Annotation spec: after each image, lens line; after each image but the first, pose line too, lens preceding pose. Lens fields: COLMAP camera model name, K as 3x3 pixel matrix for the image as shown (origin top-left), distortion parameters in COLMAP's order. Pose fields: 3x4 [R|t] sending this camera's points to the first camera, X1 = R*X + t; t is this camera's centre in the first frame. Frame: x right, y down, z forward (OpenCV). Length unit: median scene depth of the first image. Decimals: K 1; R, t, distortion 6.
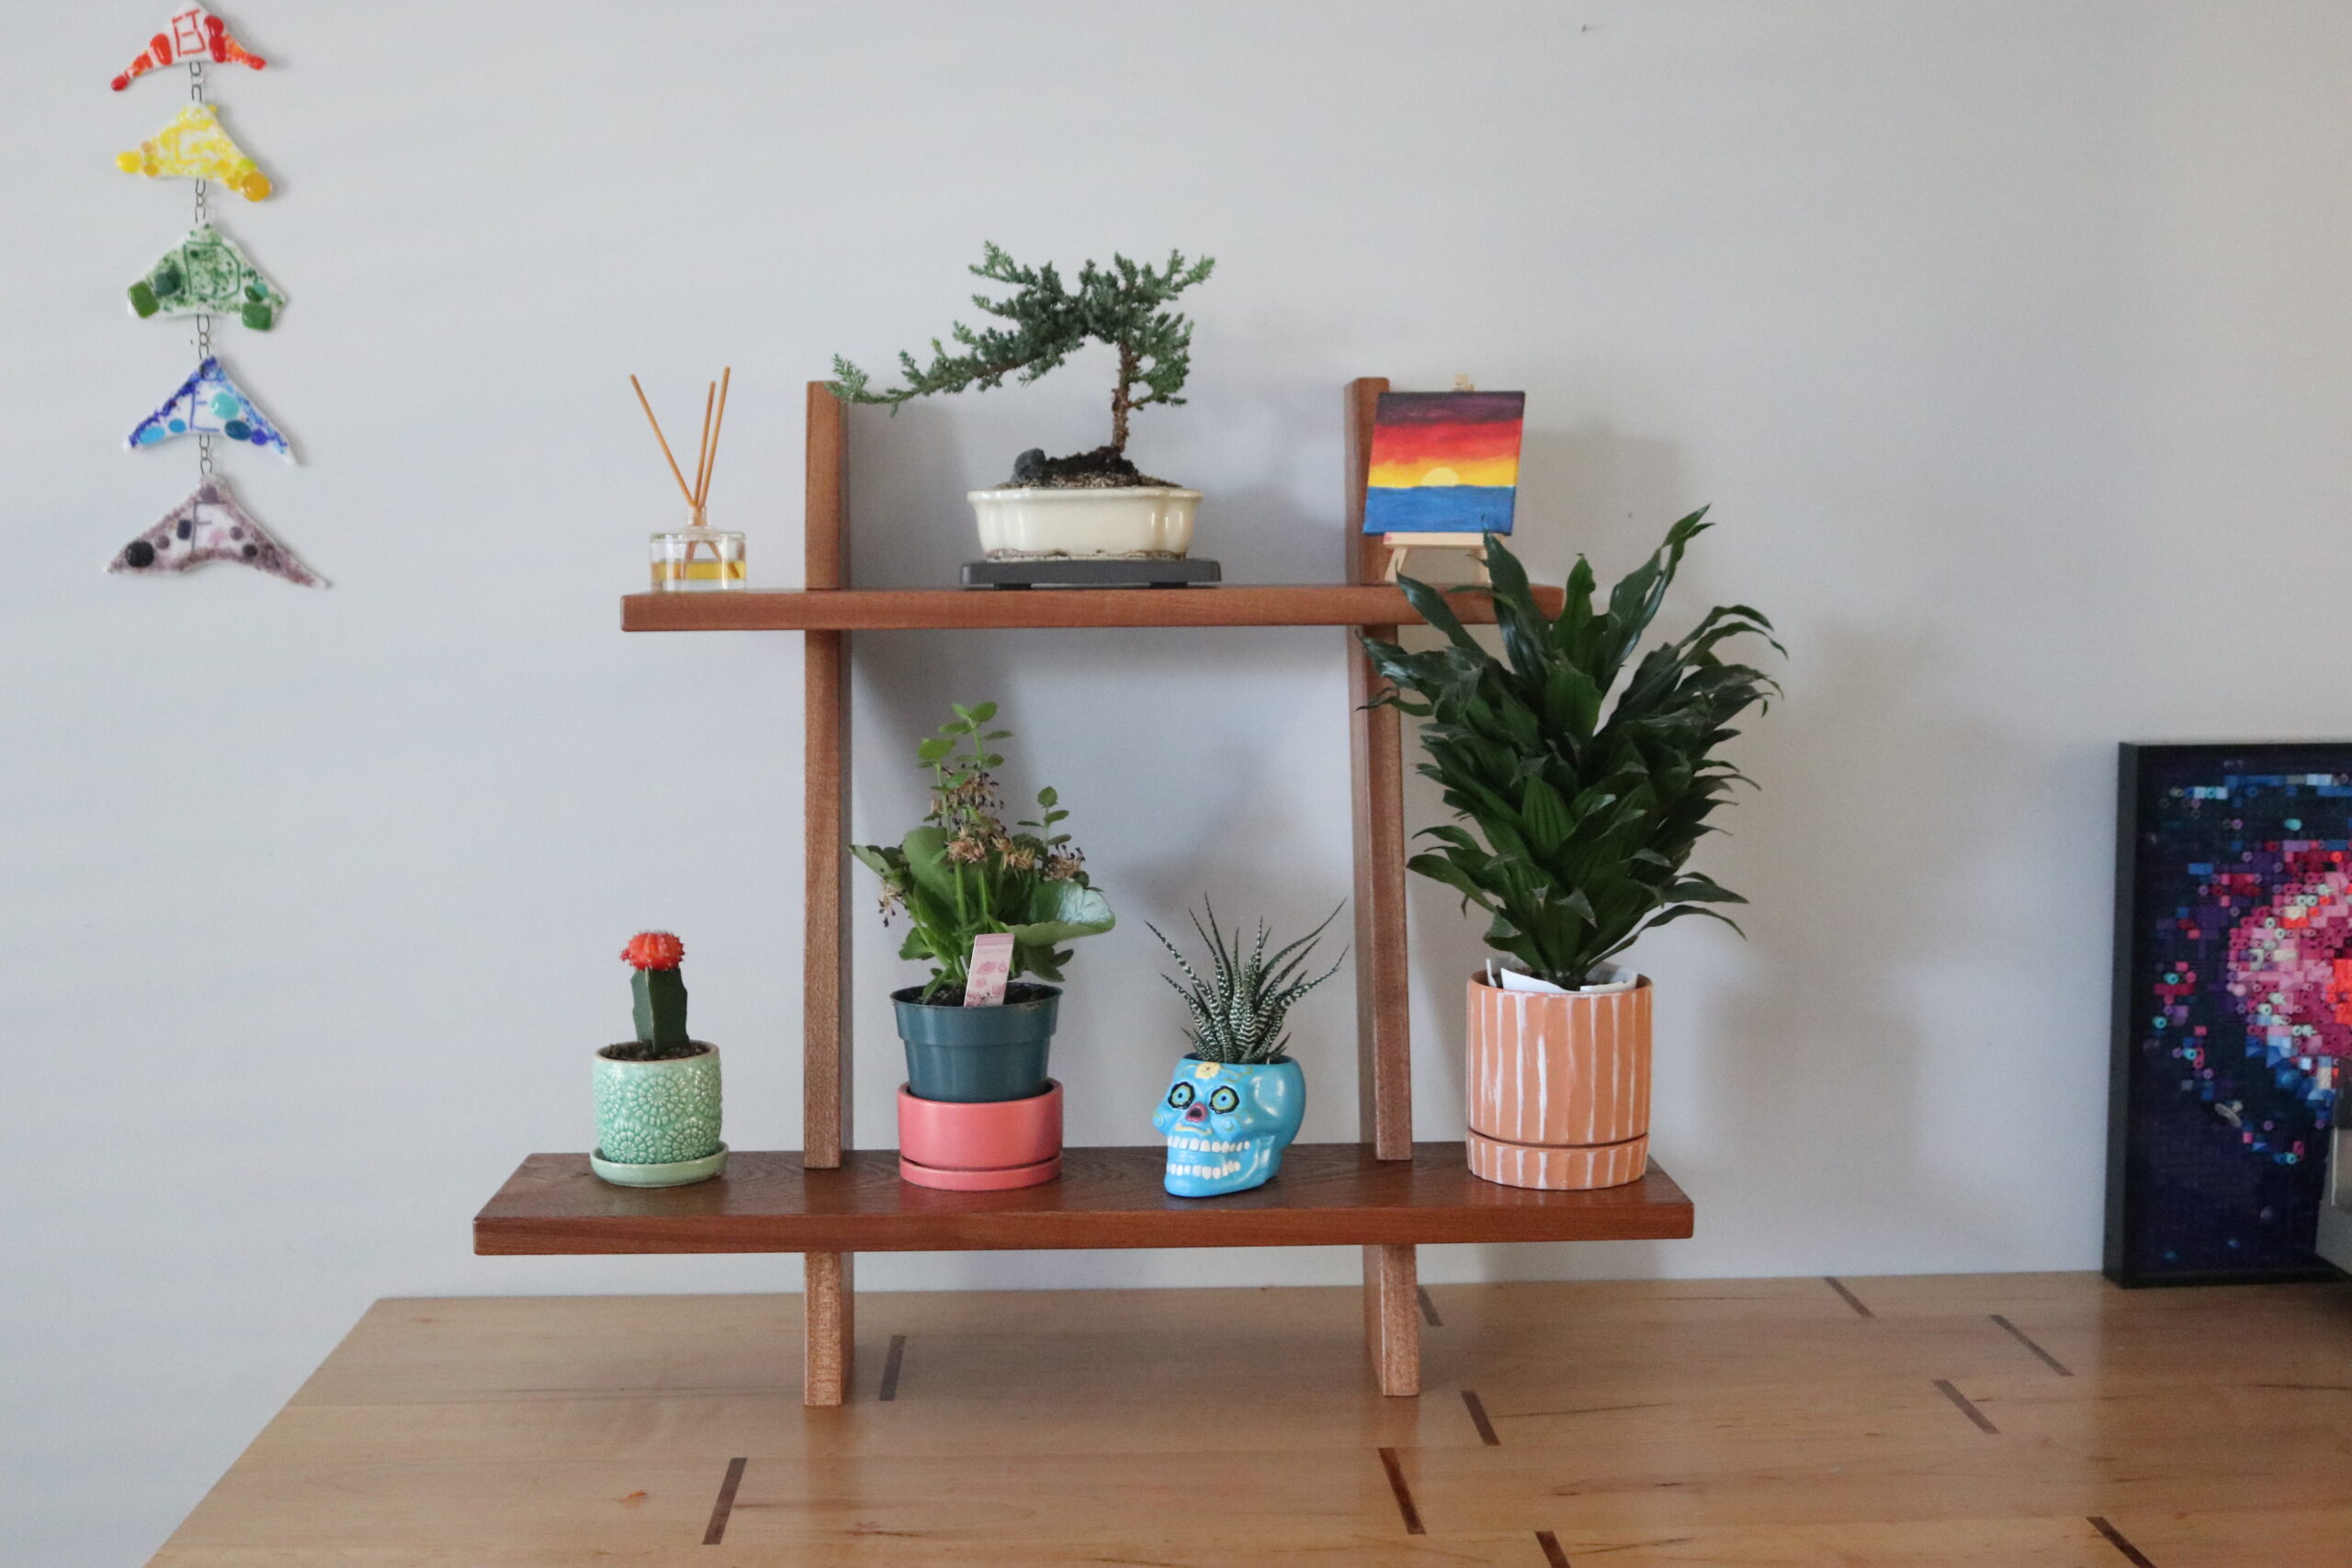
lens RADIAL K [[2870.3, 0, 1176.0], [0, 2870.3, 784.0], [0, 0, 1]] dist [-0.085023, 0.094838]
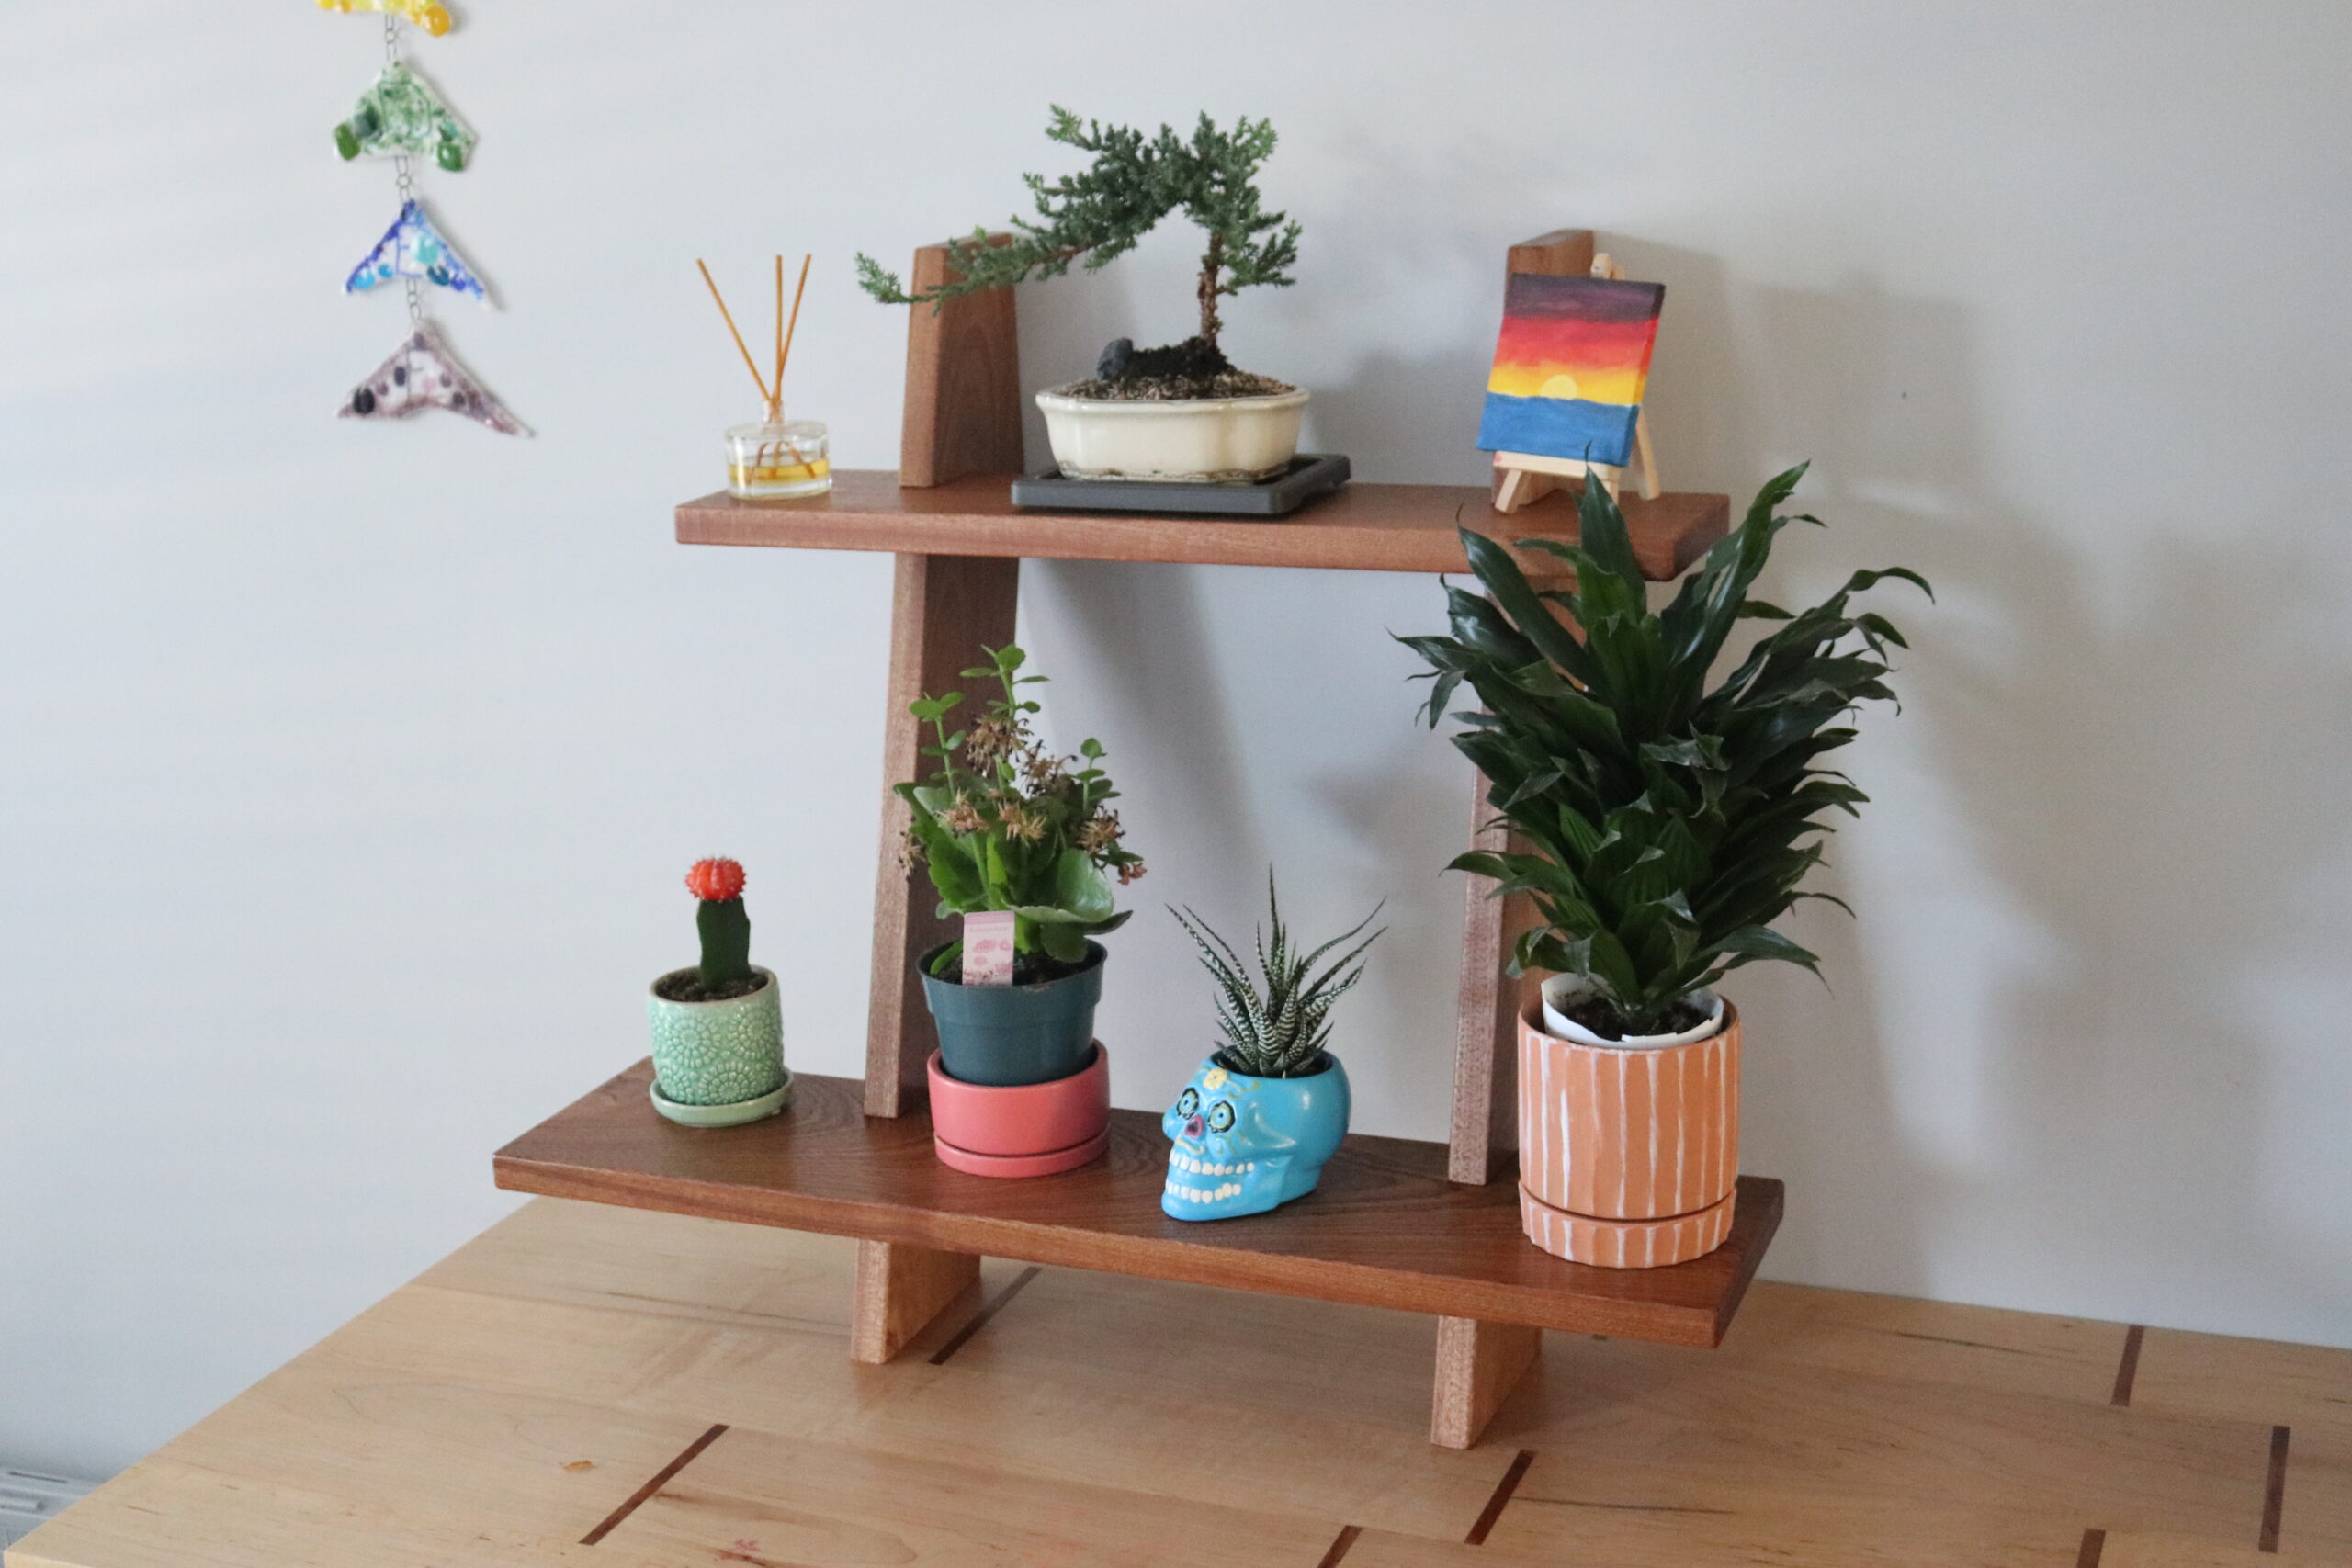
lens RADIAL K [[3163.1, 0, 1176.0], [0, 3163.1, 784.0], [0, 0, 1]] dist [-0.079024, 0.047362]
pose [[0.910007, 0.079647, -0.406872, 0.366599], [-0.004103, 0.983056, 0.183261, -0.159060], [0.414574, -0.165099, 0.894914, 0.122031]]
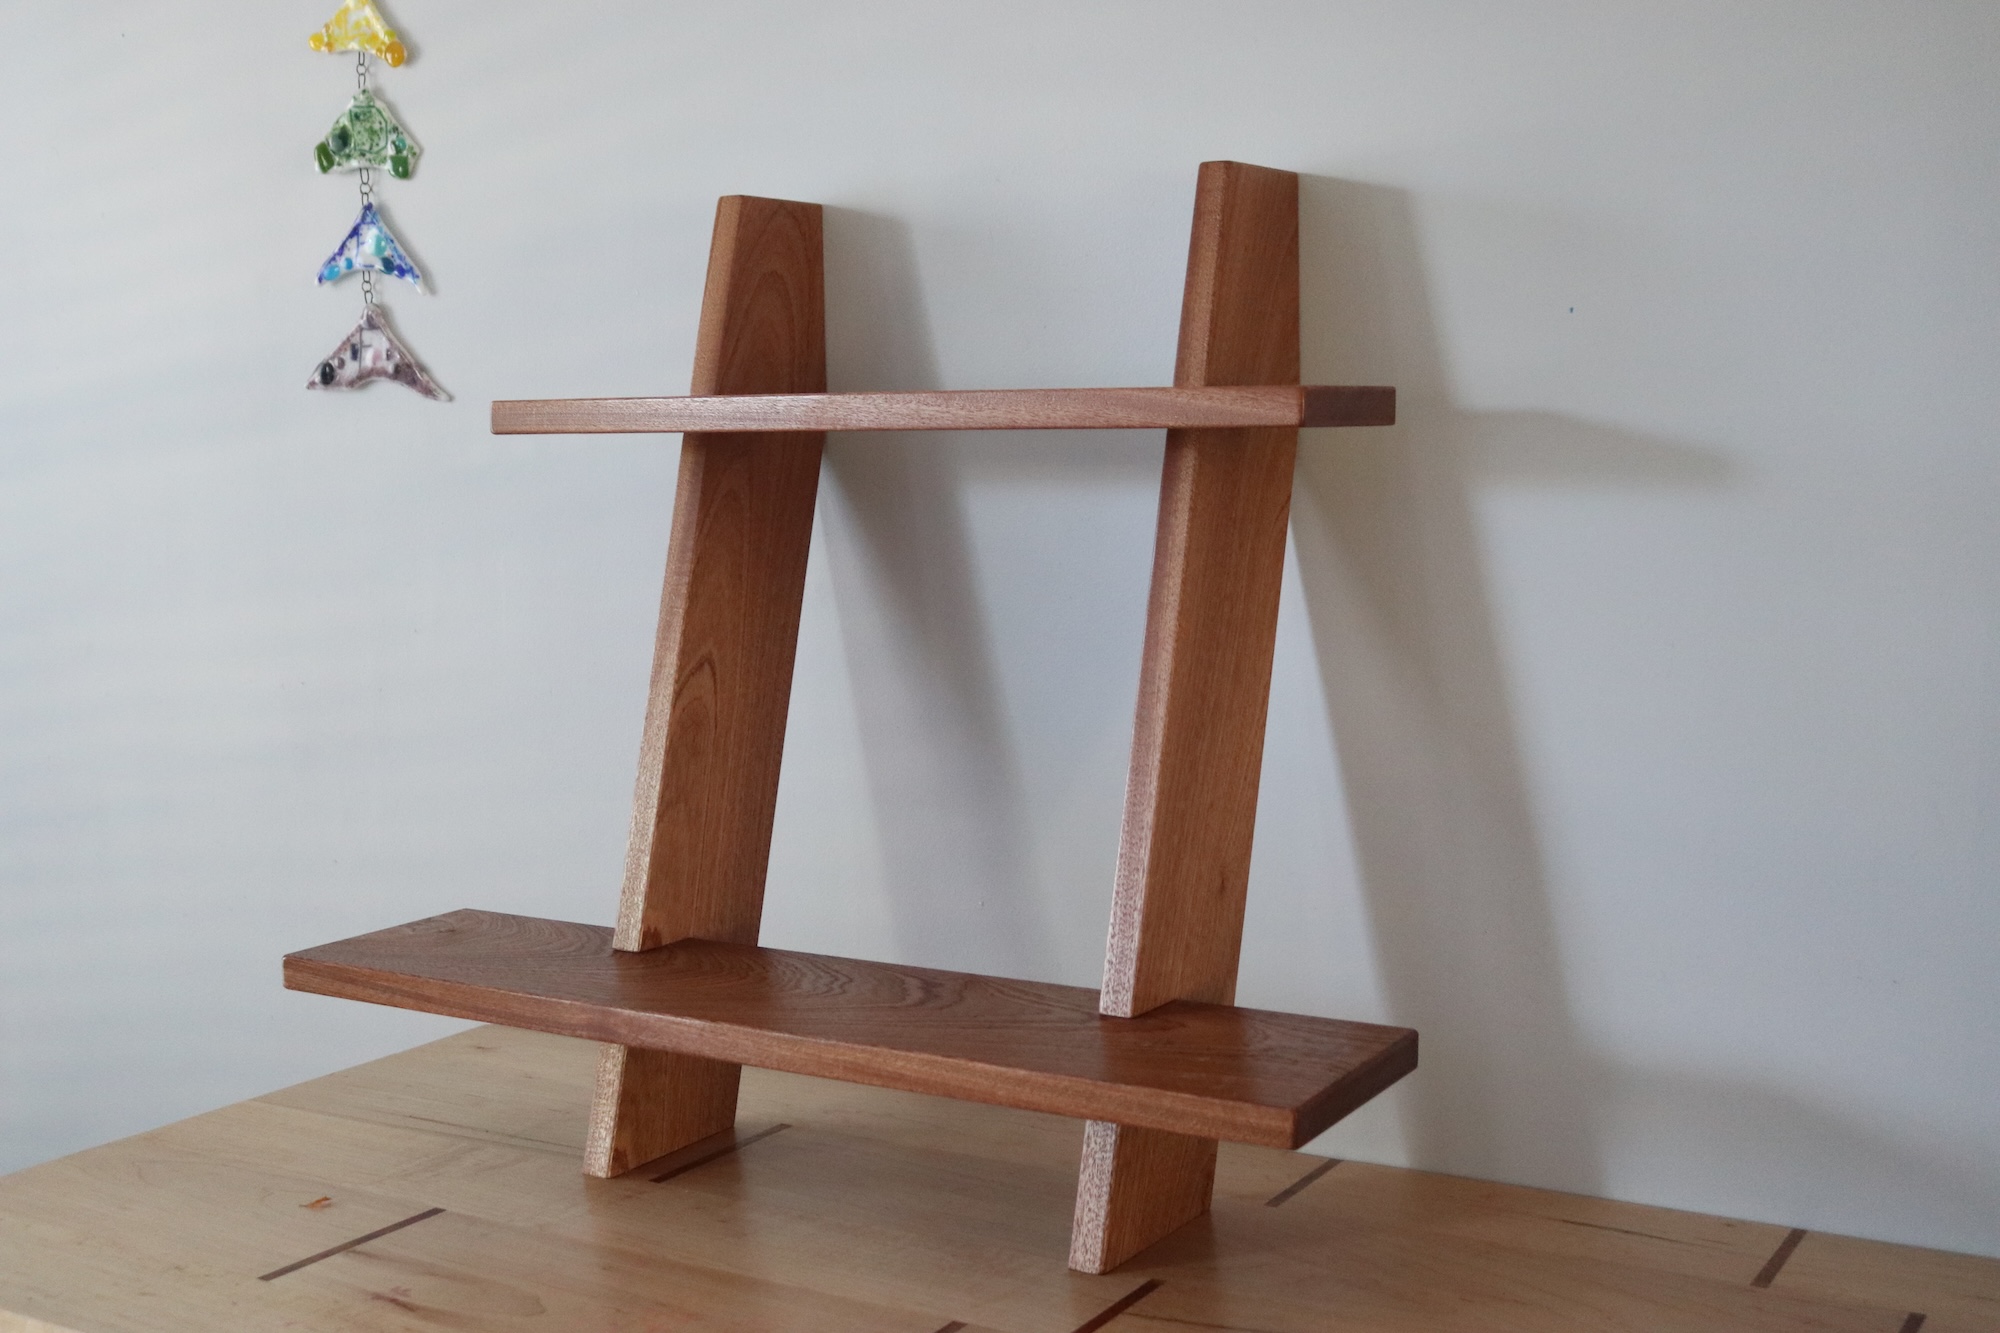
lens RADIAL K [[2441.0, 0, 1000.0], [0, 2441.0, 666.5], [0, 0, 1]] dist [-0.085023, 0.094838]
pose [[0.836670, 0.053206, -0.545117, 0.451638], [-0.042099, 0.998573, 0.032850, -0.003884], [0.546087, -0.004536, 0.837716, 0.320639]]
